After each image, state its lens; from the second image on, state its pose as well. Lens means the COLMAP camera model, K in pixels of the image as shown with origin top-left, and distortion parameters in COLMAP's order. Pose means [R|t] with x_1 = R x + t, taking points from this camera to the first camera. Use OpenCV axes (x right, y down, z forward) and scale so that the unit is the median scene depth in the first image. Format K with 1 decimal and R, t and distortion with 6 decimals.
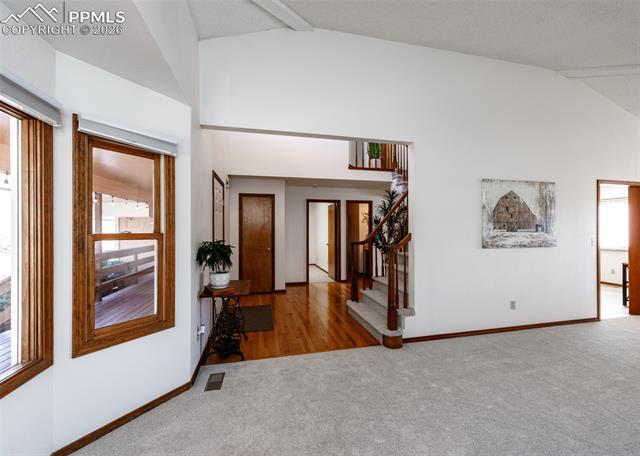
lens RADIAL K [[261.4, 0, 327.1], [0, 261.4, 228.3], [0, 0, 1]] dist [0.008007, -0.001564]
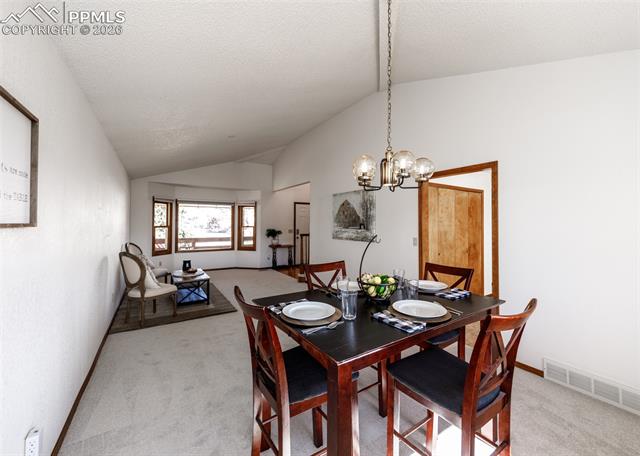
lens RADIAL K [[261.4, 0, 319.3], [0, 261.4, 225.0], [0, 0, 1]] dist [0.008007, -0.001564]
pose [[0.310063, 0.004223, -0.950707, 1.954663], [0.000356, 0.999990, 0.004558, -0.012562], [0.950716, -0.001752, 0.310058, 0.410363]]
